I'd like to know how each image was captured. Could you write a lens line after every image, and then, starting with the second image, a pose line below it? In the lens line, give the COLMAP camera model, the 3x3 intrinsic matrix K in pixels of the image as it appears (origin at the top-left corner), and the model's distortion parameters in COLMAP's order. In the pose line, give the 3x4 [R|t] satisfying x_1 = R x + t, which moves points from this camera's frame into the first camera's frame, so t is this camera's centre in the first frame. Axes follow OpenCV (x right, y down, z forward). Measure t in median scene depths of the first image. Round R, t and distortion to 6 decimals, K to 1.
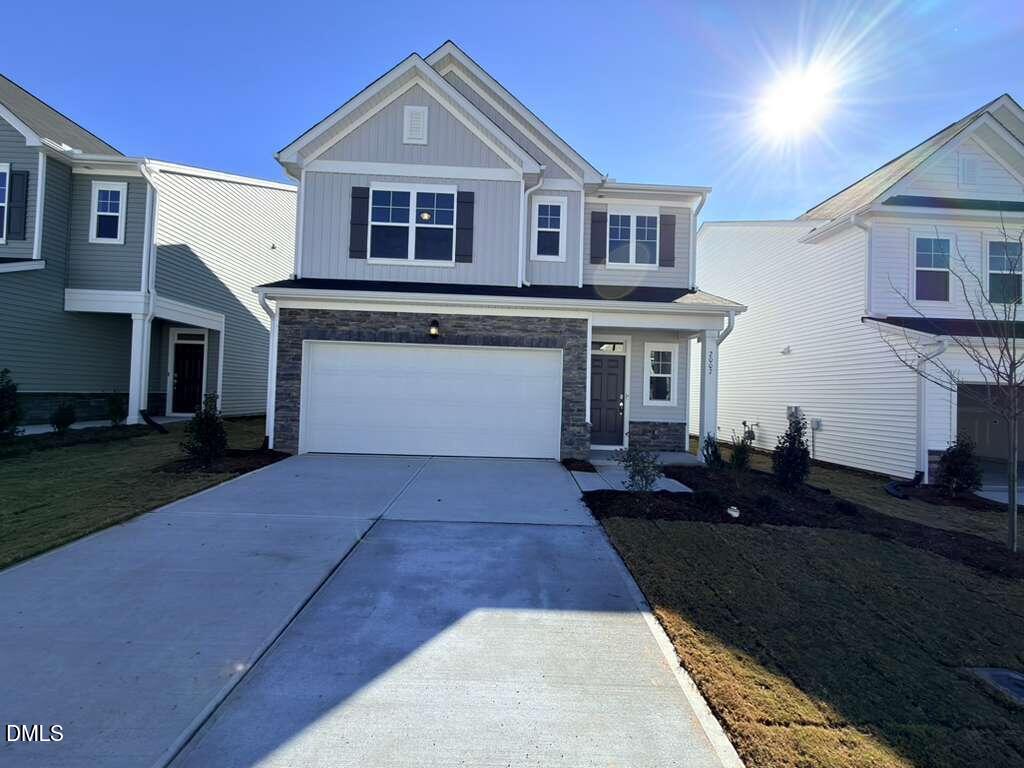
lens RADIAL K [[408.3, 0, 512.0], [0, 408.3, 384.0], [0, 0, 1]] dist [0.003780, -0.000839]
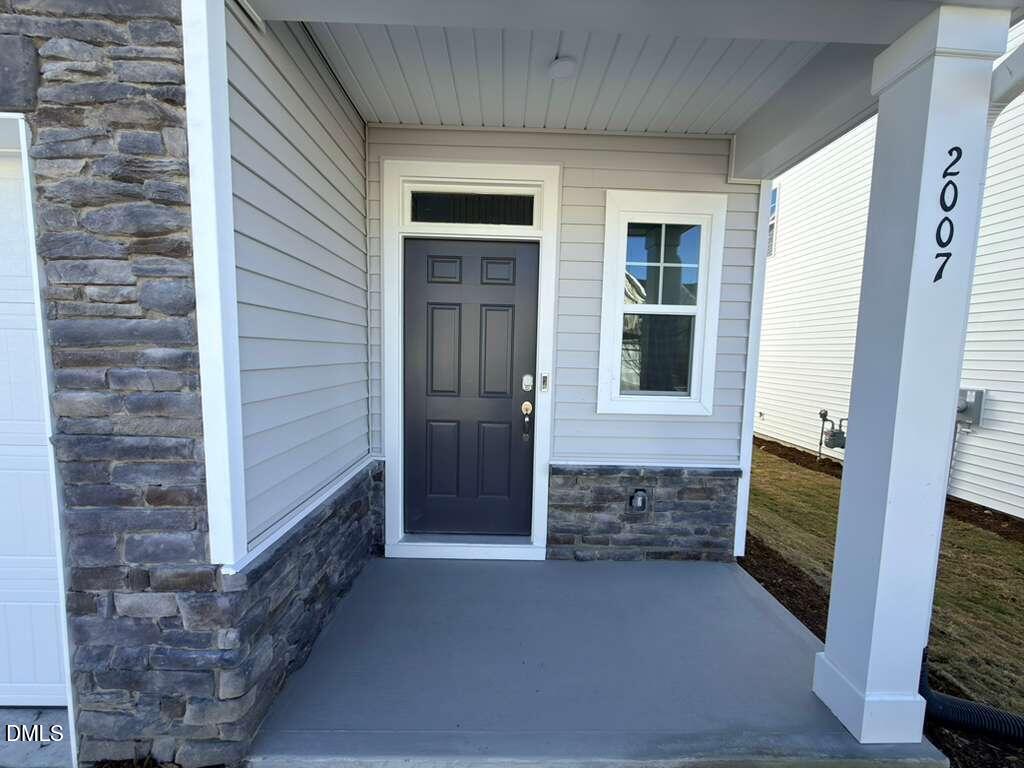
lens RADIAL K [[408.3, 0, 512.0], [0, 408.3, 384.0], [0, 0, 1]] dist [0.003780, -0.000839]
pose [[0.999920, -0.005861, -0.011204, 0.262475], [0.006995, 0.994557, 0.103961, 0.000677], [0.010533, -0.104031, 0.994518, 0.707885]]
